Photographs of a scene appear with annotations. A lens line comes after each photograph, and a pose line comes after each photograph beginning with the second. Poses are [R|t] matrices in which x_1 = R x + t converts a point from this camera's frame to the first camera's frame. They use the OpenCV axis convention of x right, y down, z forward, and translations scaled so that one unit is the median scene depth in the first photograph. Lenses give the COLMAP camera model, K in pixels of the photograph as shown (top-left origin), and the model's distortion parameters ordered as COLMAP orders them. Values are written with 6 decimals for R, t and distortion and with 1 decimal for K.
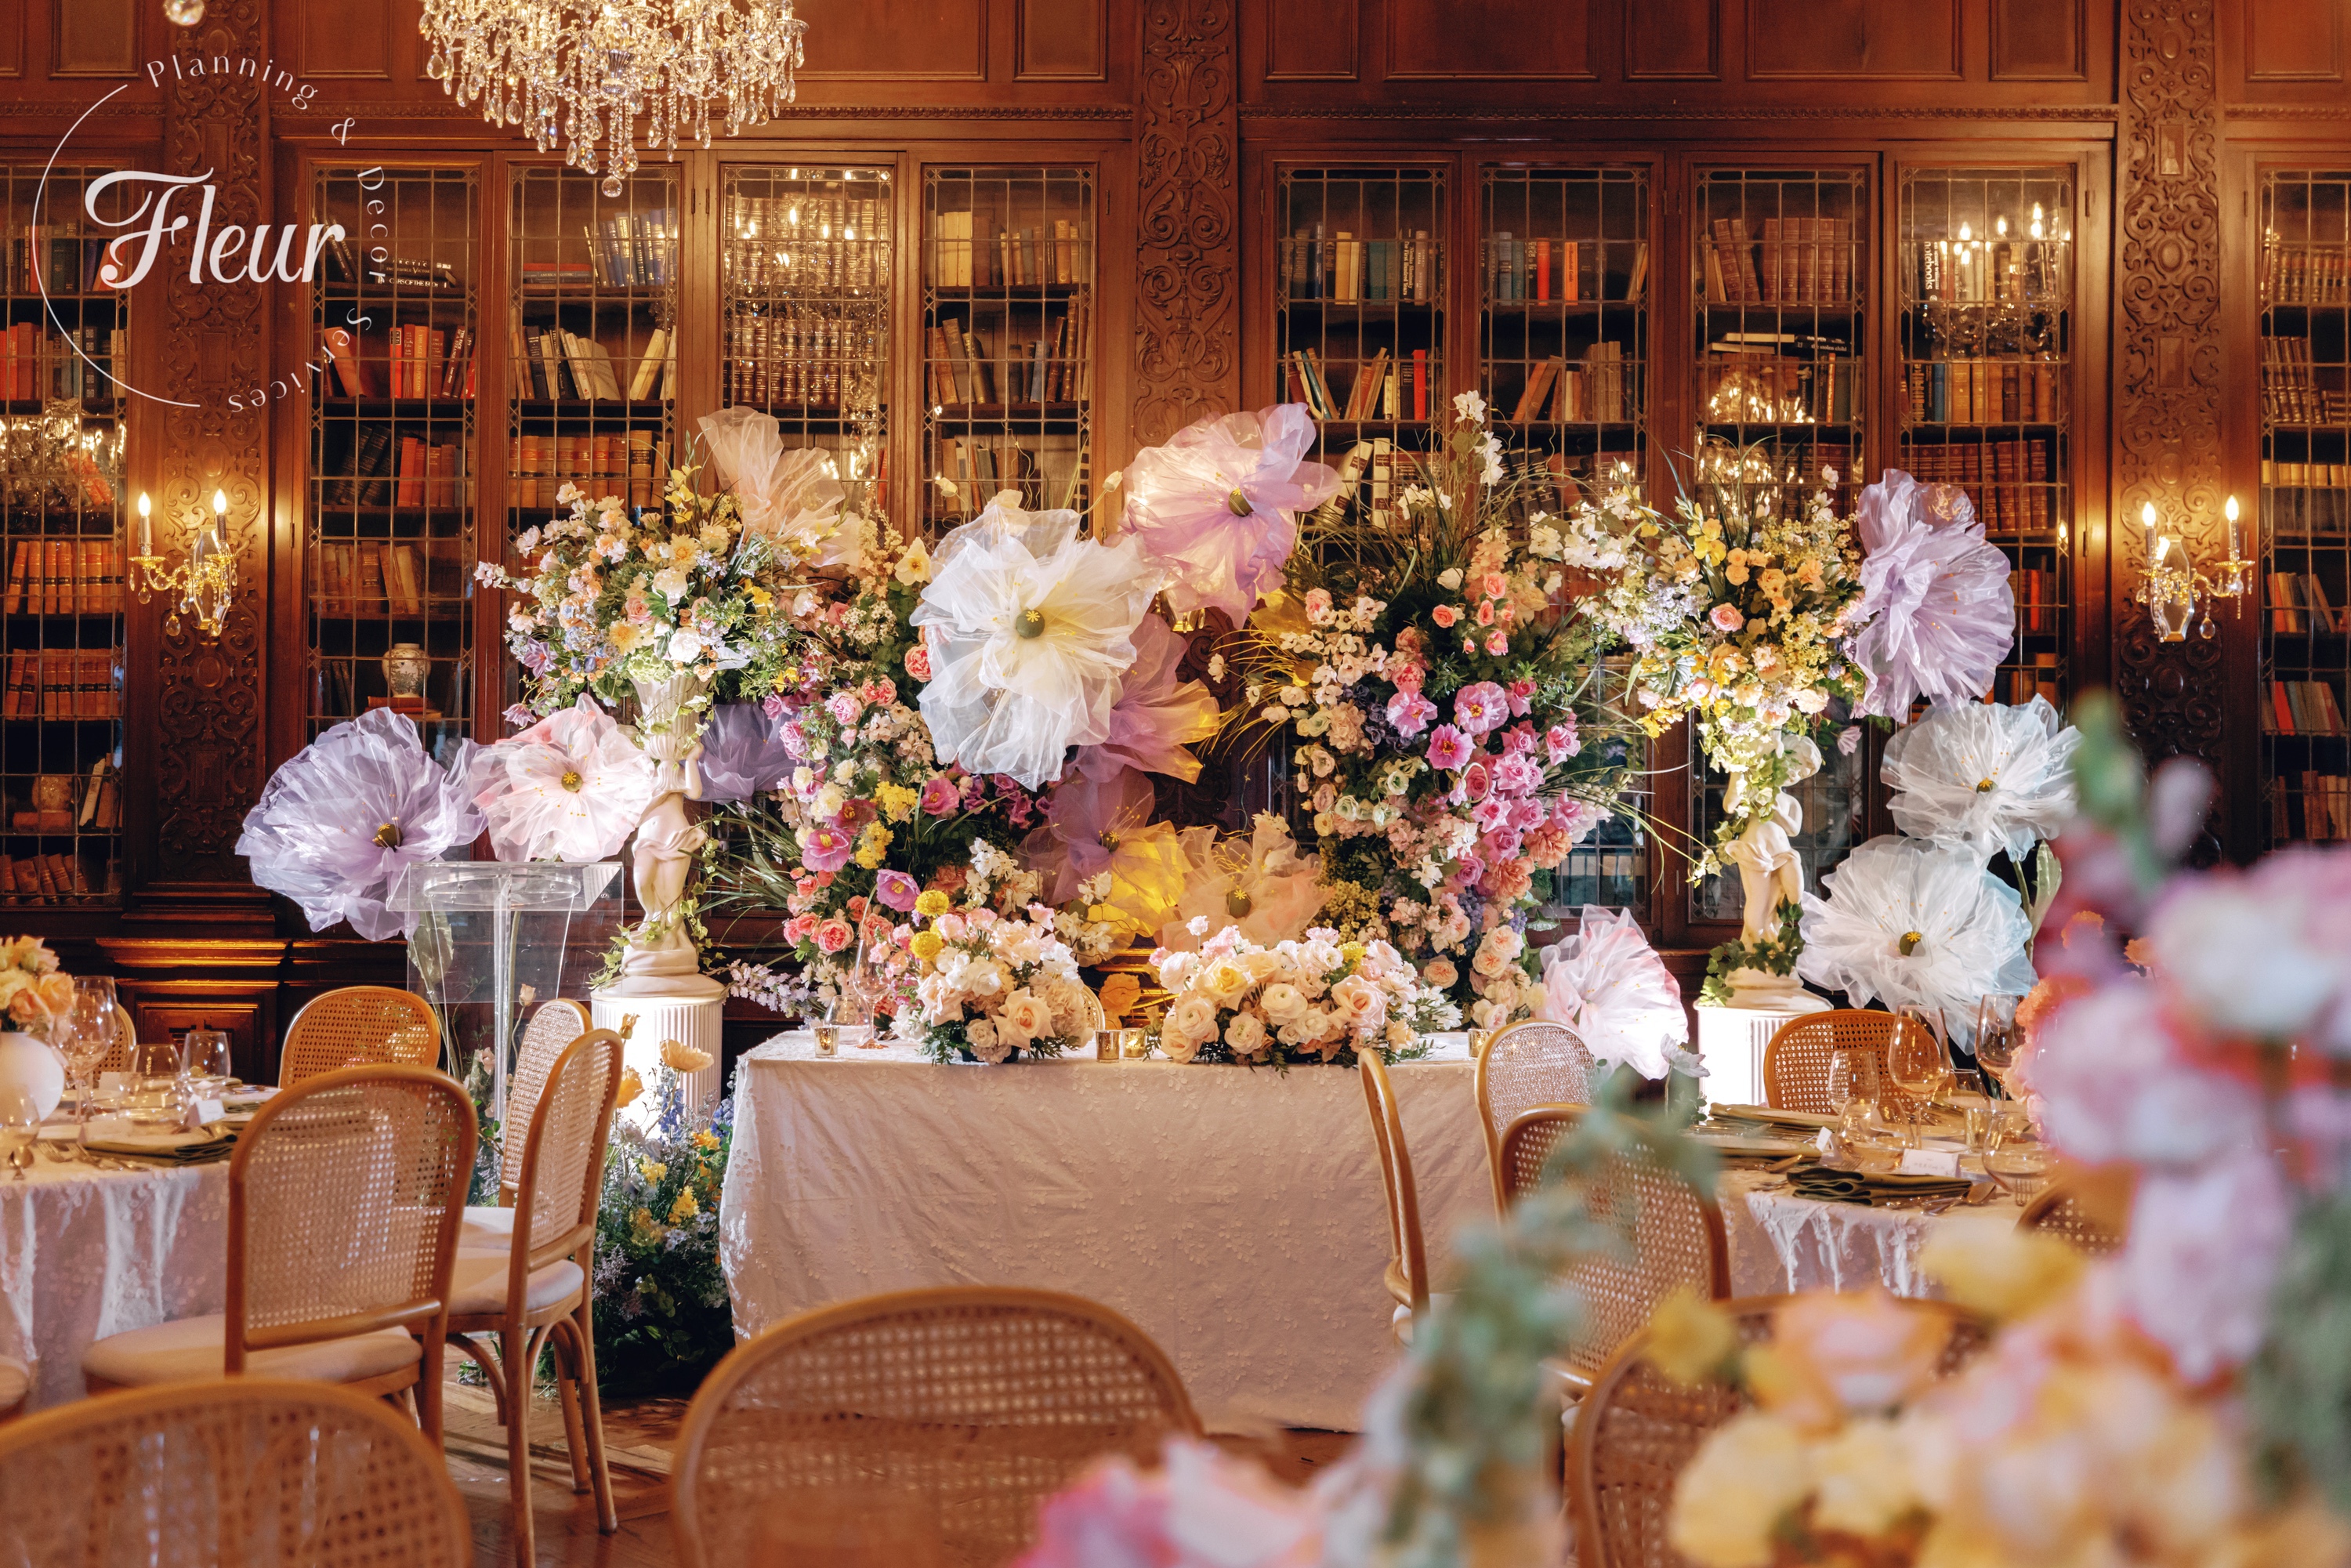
lens RADIAL K [[2521.1, 0, 1135.0], [0, 2521.1, 750.4], [0, 0, 1]] dist [0.006917, 0.021852]
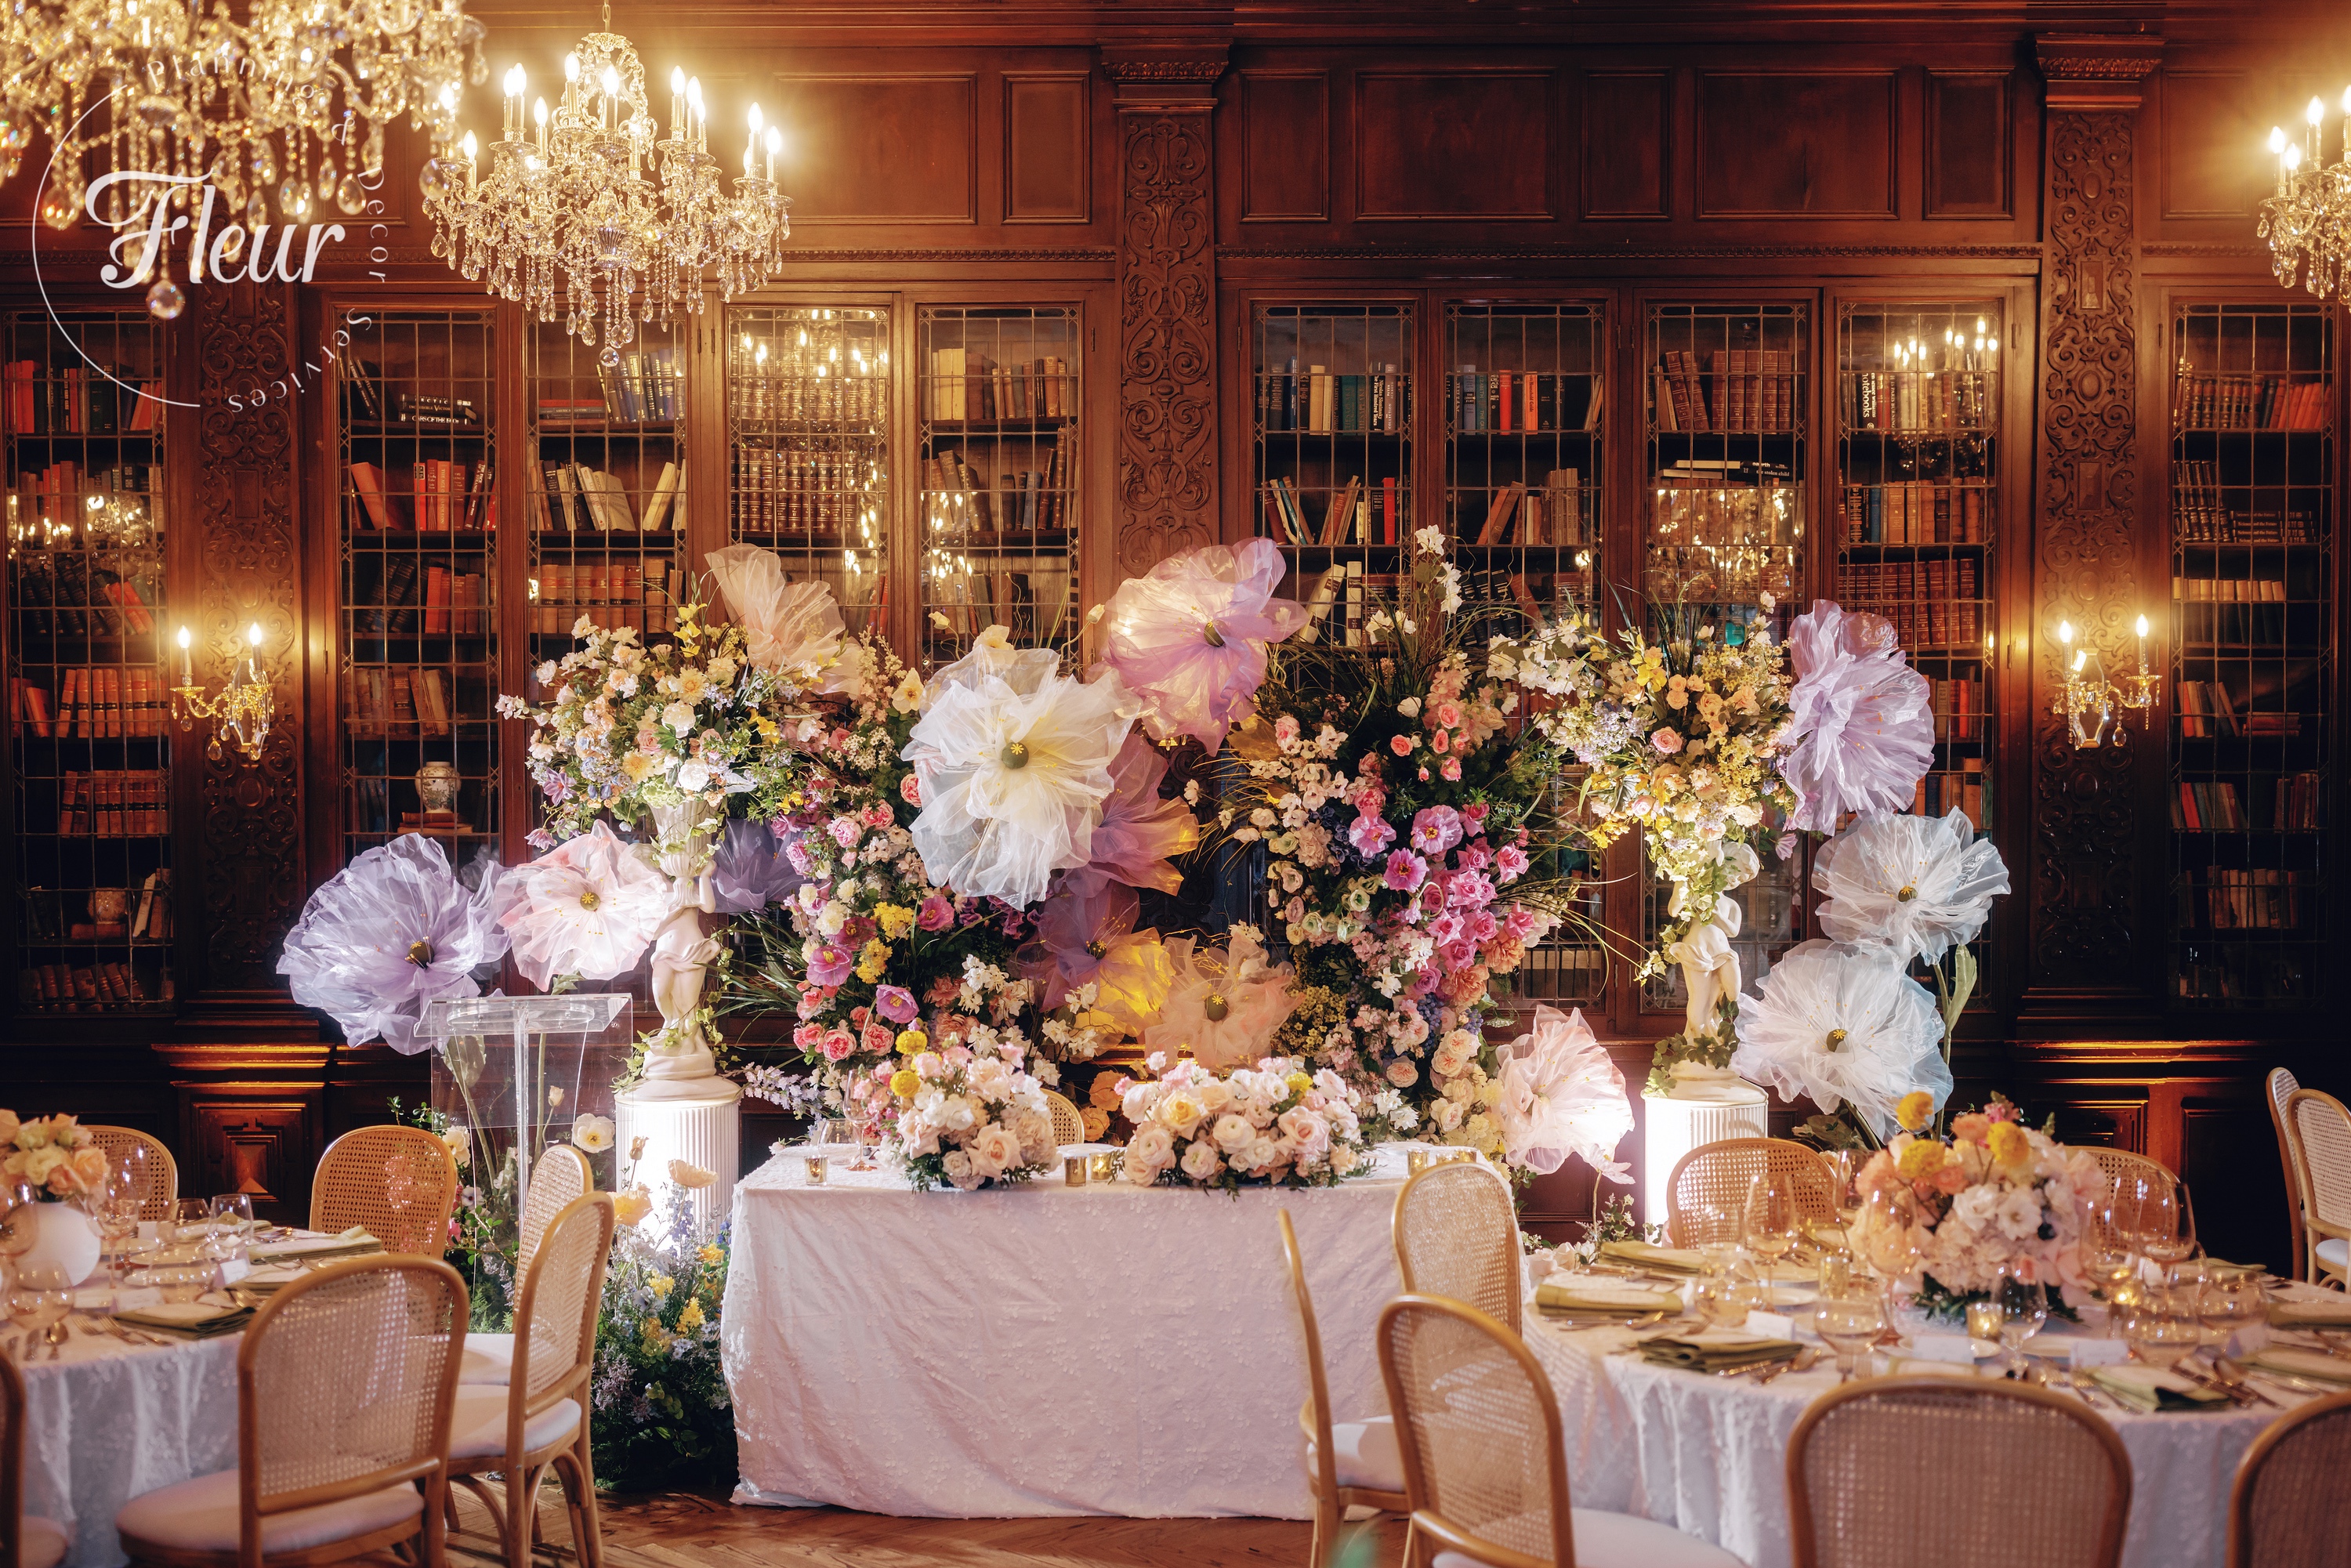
lens RADIAL K [[2422.7, 0, 1227.3], [0, 2422.7, 893.3], [0, 0, 1]] dist [0.002544, -0.008193]
pose [[0.999802, -0.009331, 0.017586, 0.027911], [0.008397, 0.998588, 0.052454, -0.042219], [-0.018051, -0.052296, 0.998468, -0.029680]]
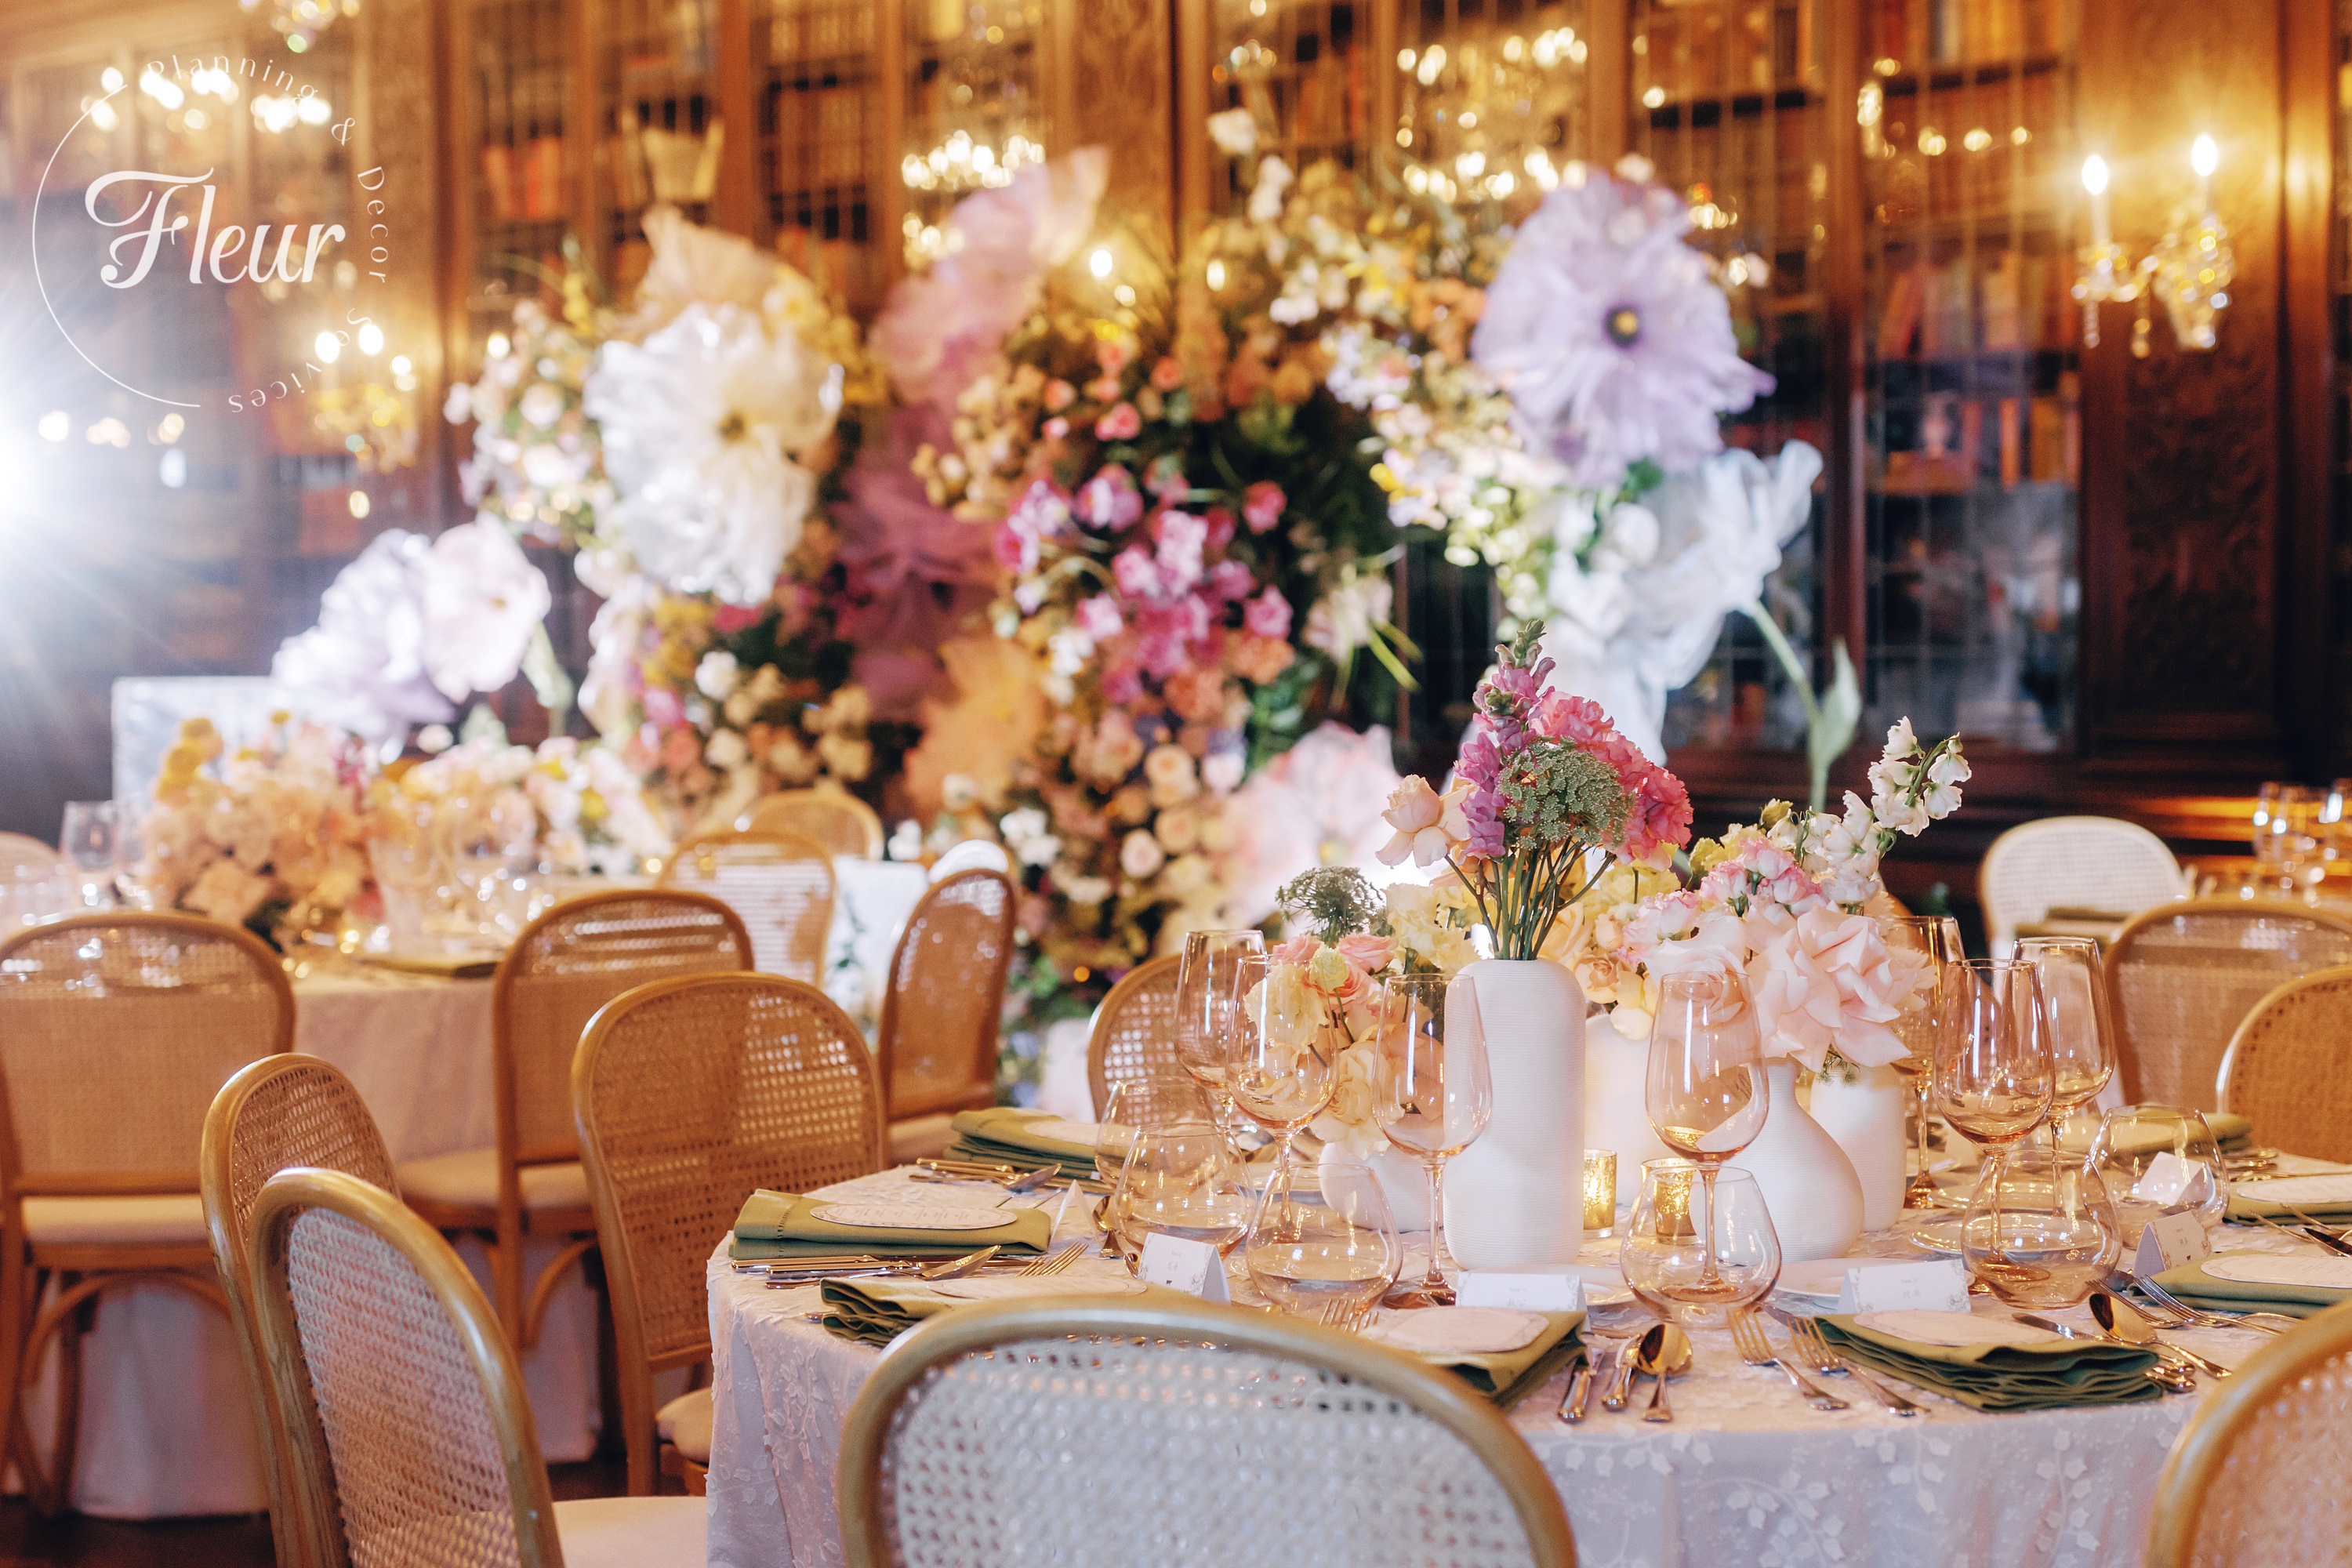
lens RADIAL K [[3652.8, 0, 1176.0], [0, 3652.8, 784.0], [0, 0, 1]] dist [0.012005, -0.035869]
pose [[0.765155, 0.008669, -0.643787, 0.921653], [0.040299, 0.997304, 0.061325, 0.005992], [0.642583, -0.072867, 0.762743, 0.047652]]
